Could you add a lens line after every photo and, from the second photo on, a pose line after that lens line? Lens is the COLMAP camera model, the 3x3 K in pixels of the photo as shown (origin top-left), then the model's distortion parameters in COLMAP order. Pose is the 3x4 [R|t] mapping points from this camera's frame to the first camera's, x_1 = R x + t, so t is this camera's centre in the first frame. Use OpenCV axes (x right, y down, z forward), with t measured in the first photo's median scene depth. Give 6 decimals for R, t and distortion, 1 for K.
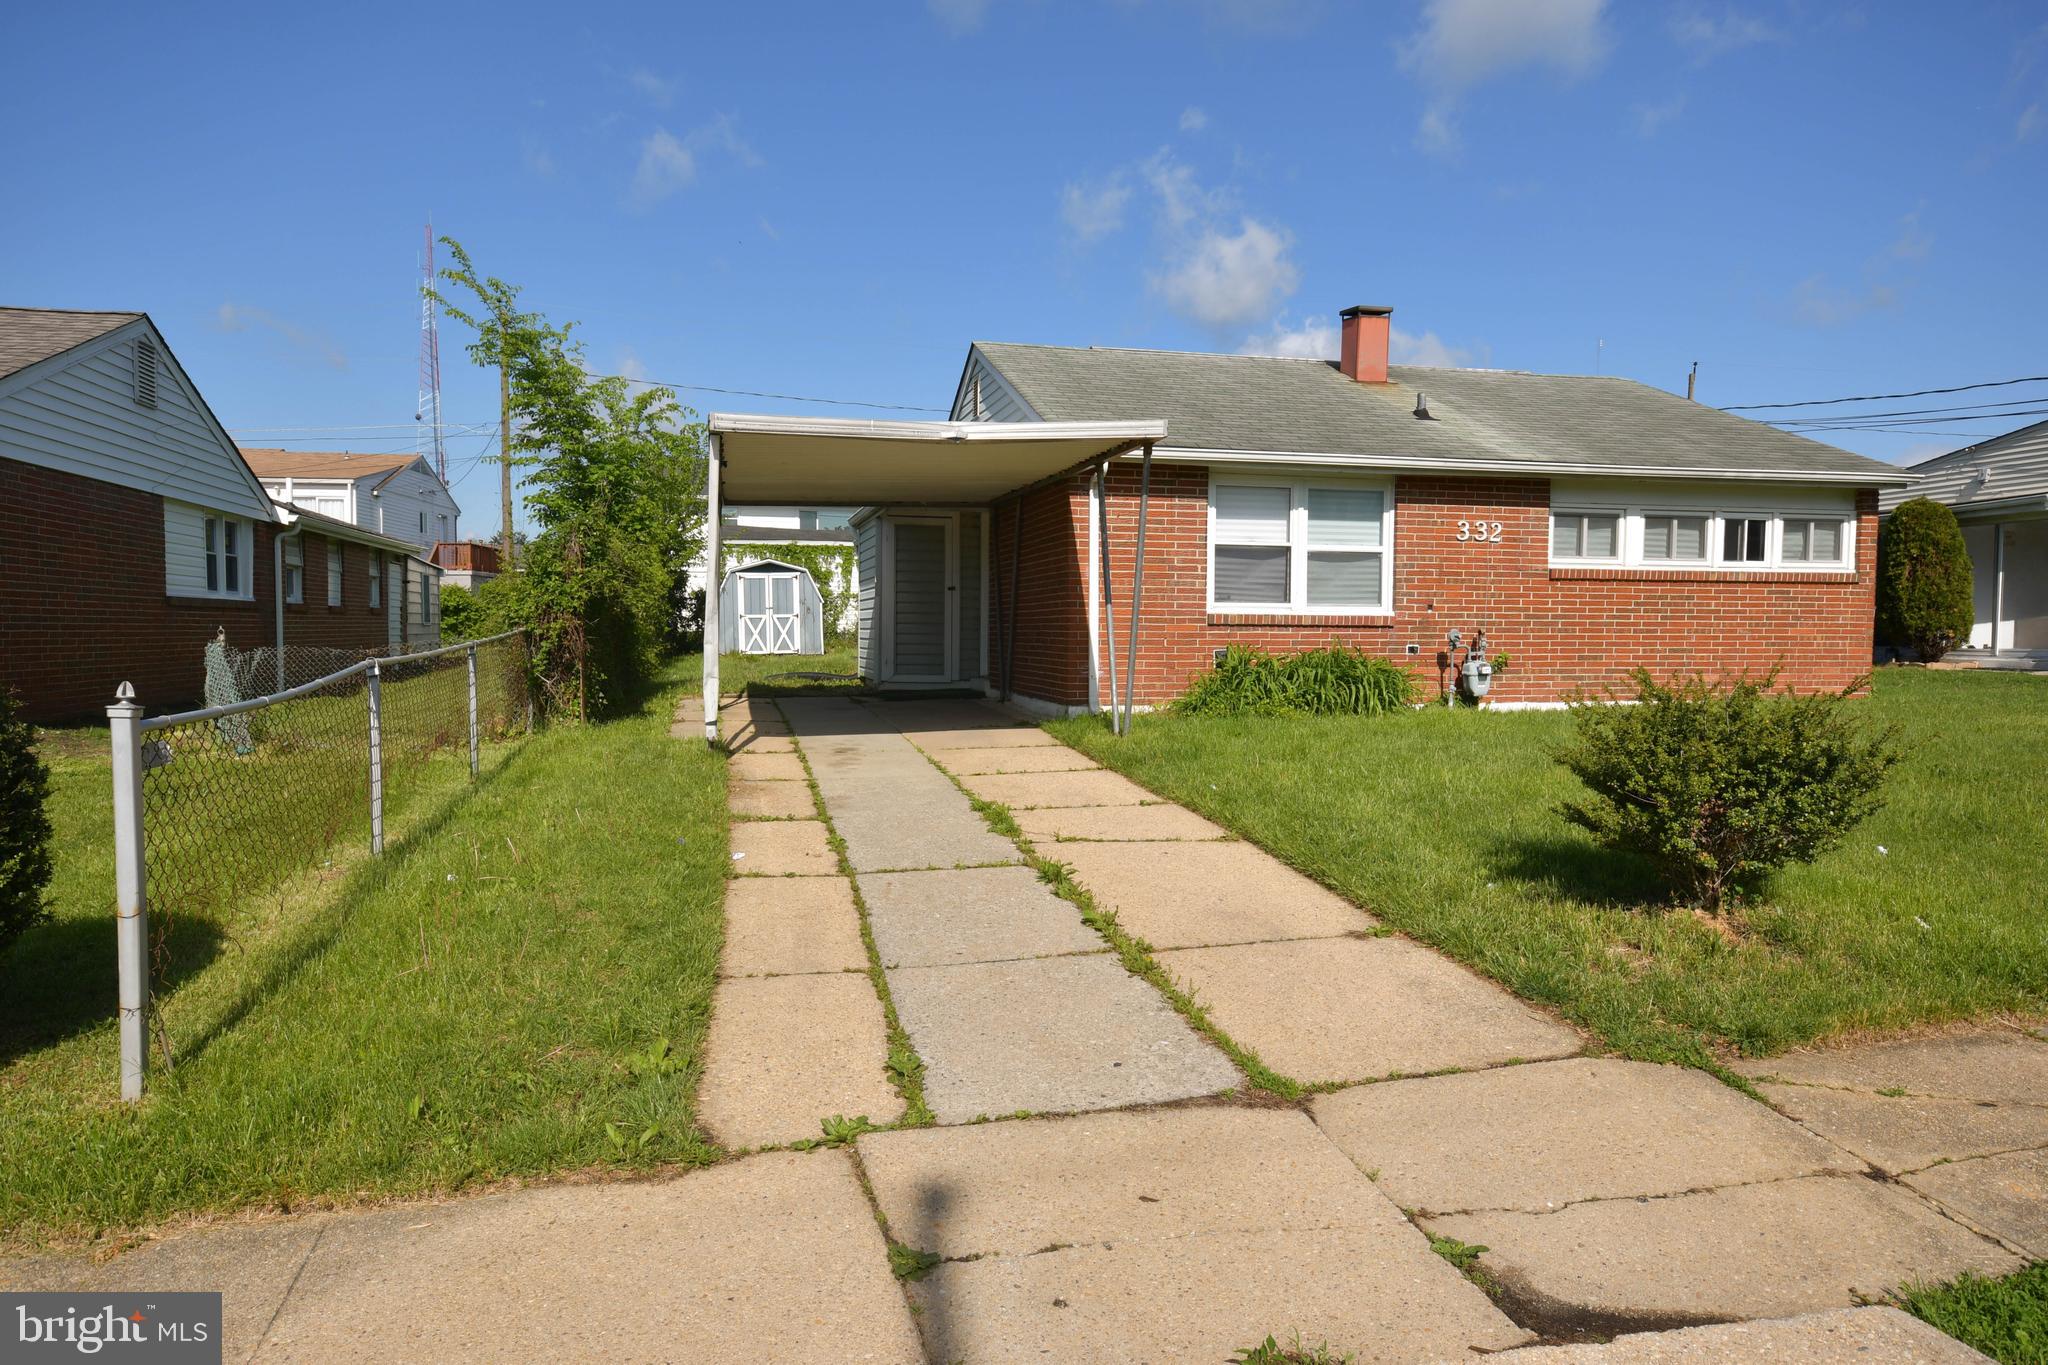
lens RADIAL K [[1270.2, 0, 1028.6], [0, 1270.2, 681.9], [0, 0, 1]] dist [0.002905, 0.018847]
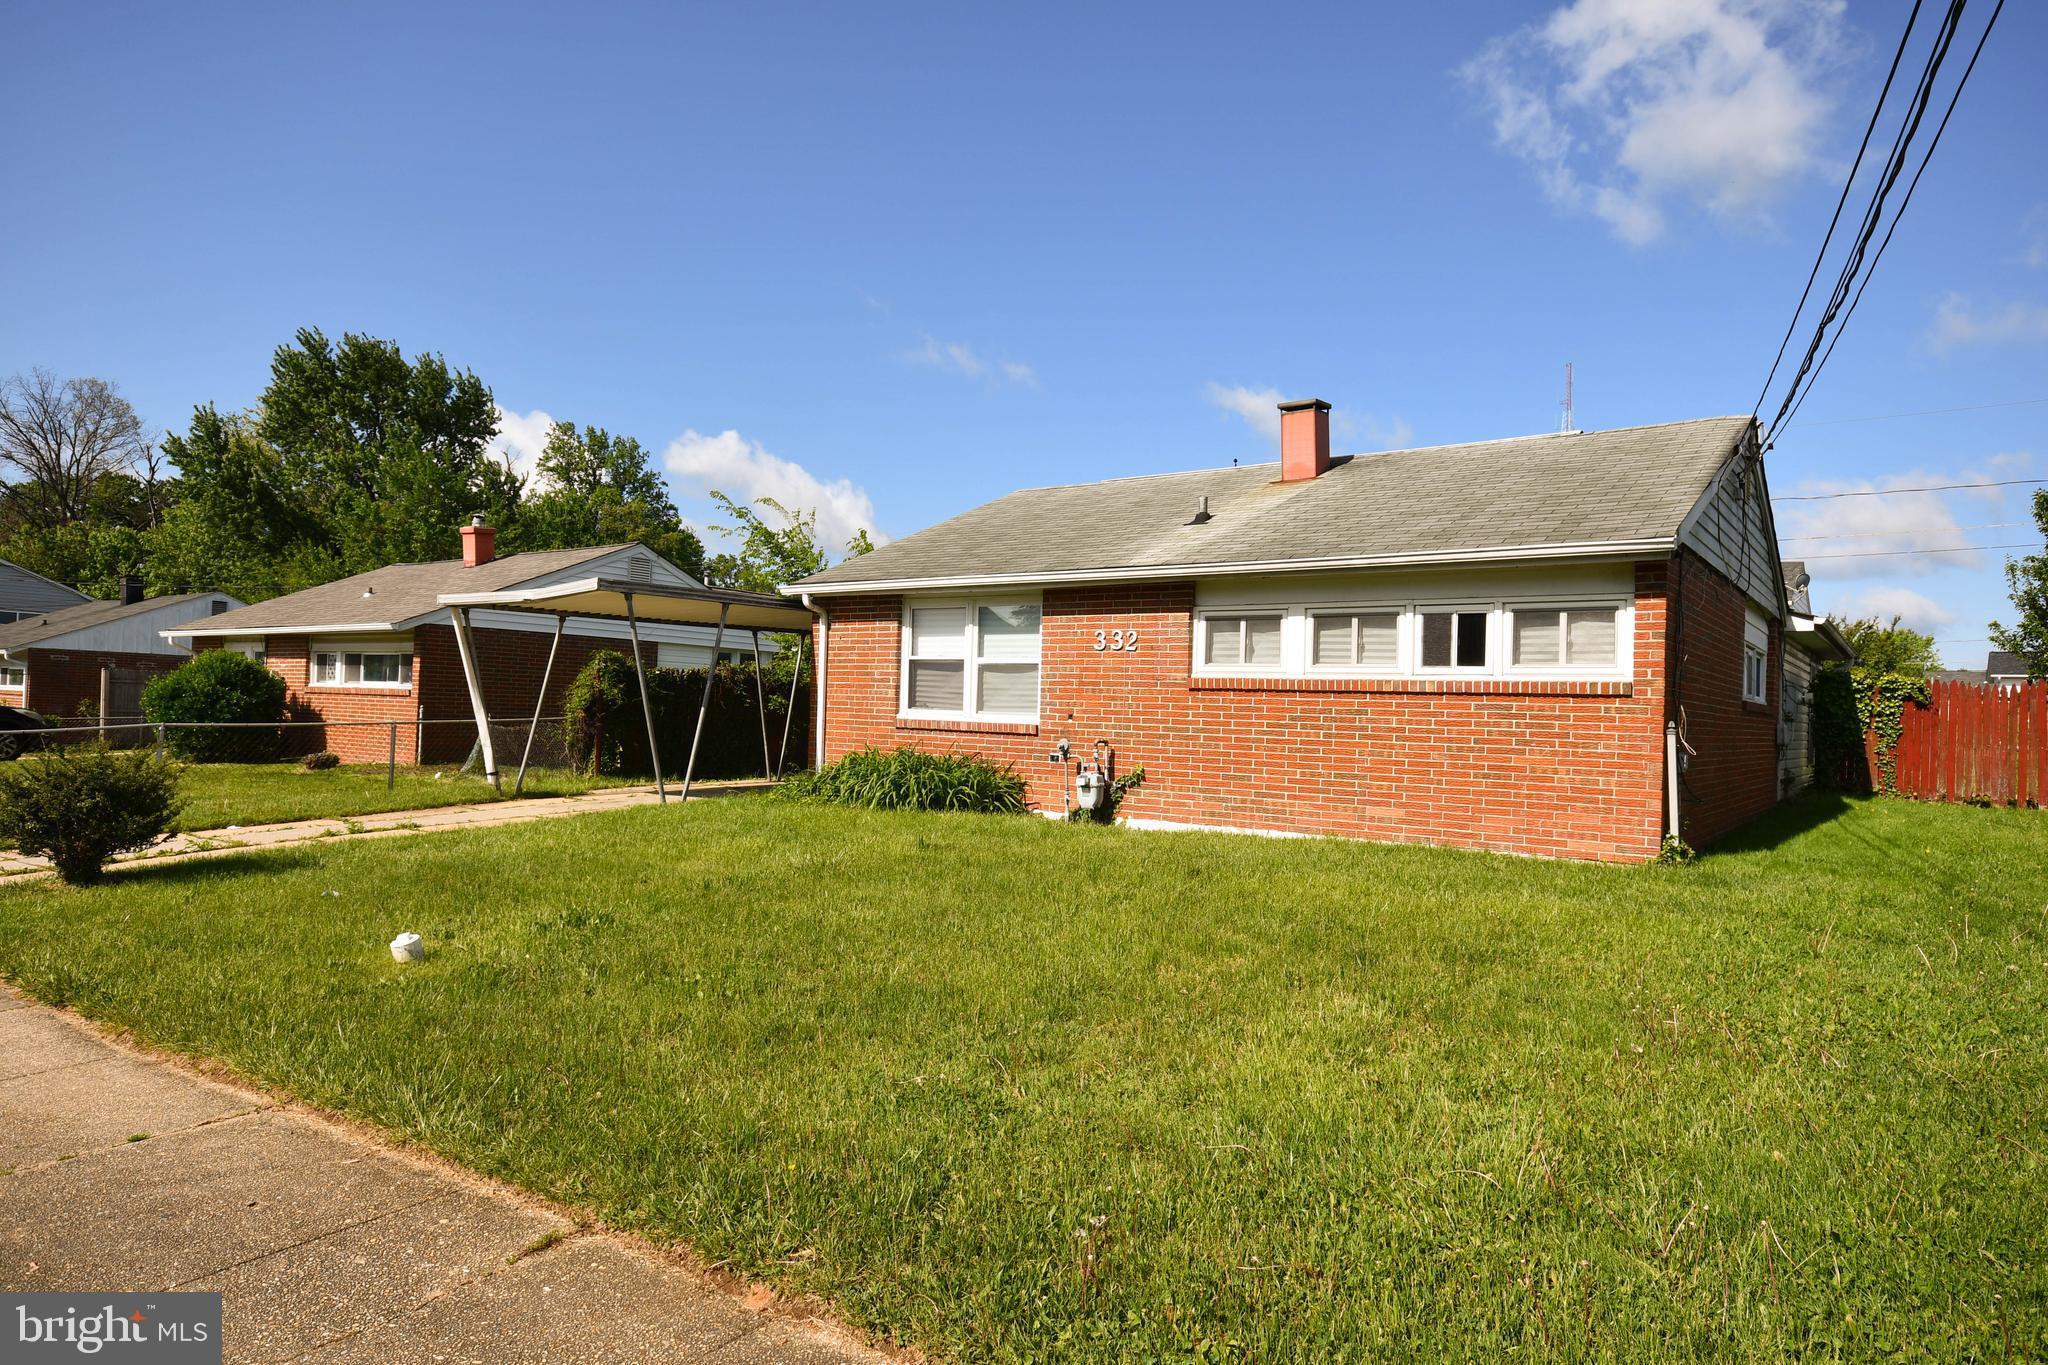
lens RADIAL K [[1222.5, 0, 1030.5], [0, 1222.5, 683.0], [0, 0, 1]] dist [0.001620, 0.013098]
pose [[0.648084, -0.003720, -0.761560, 1.036532], [-0.062388, 0.996368, -0.057959, -0.027536], [0.759009, 0.085074, 0.645498, 0.350324]]
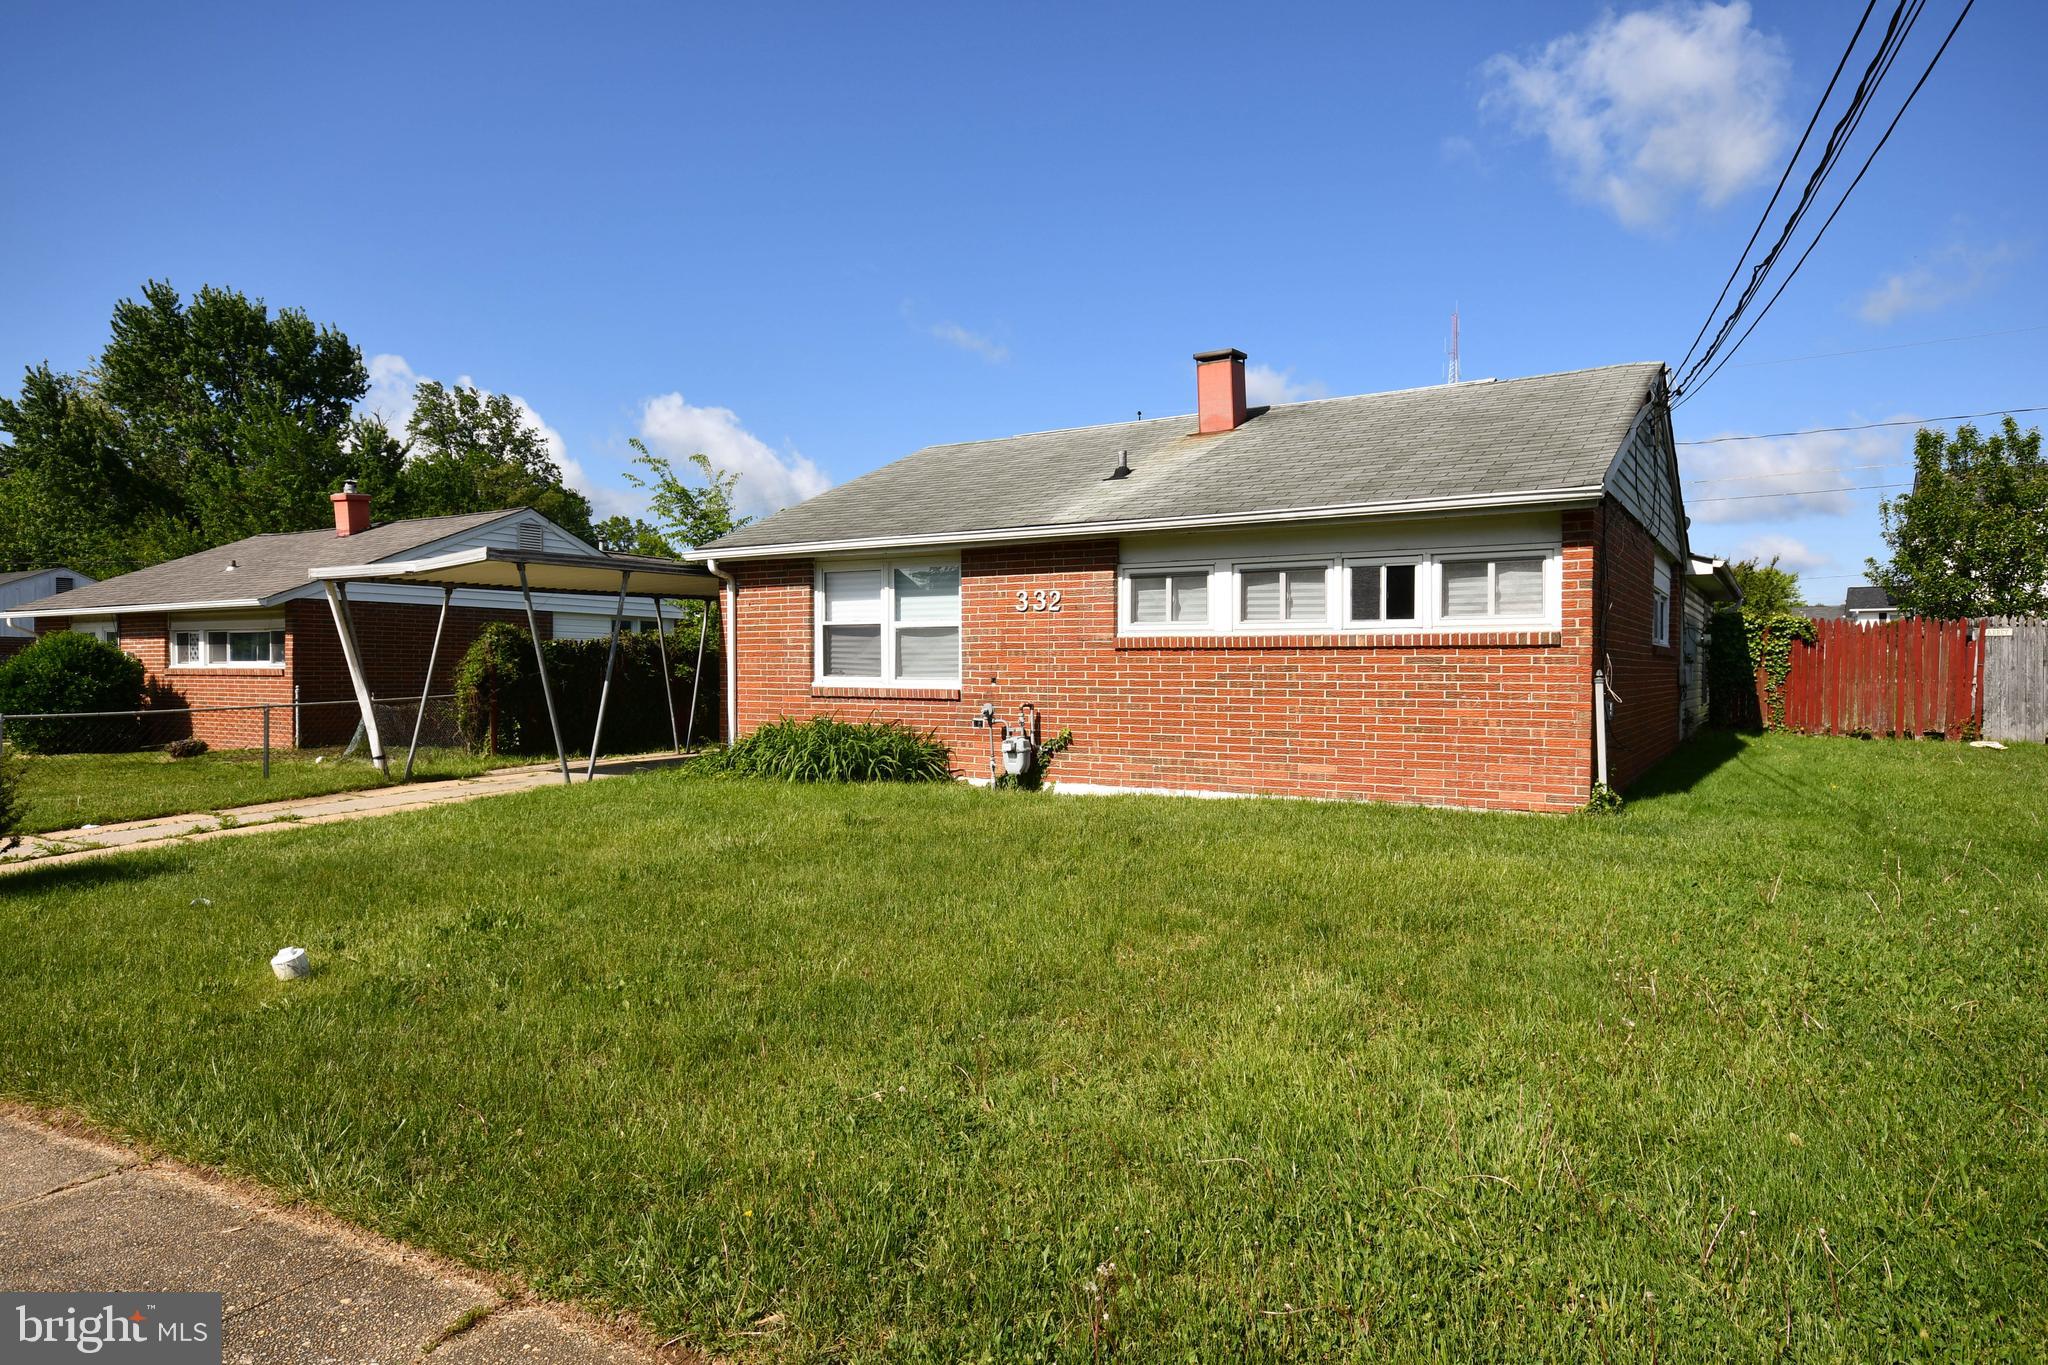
lens RADIAL K [[1222.5, 0, 1030.5], [0, 1222.5, 683.0], [0, 0, 1]] dist [0.001620, 0.013098]
pose [[0.704962, 0.003804, -0.709235, 1.007217], [-0.031455, 0.999169, -0.025906, -0.033510], [0.708547, 0.040572, 0.704496, 0.358514]]
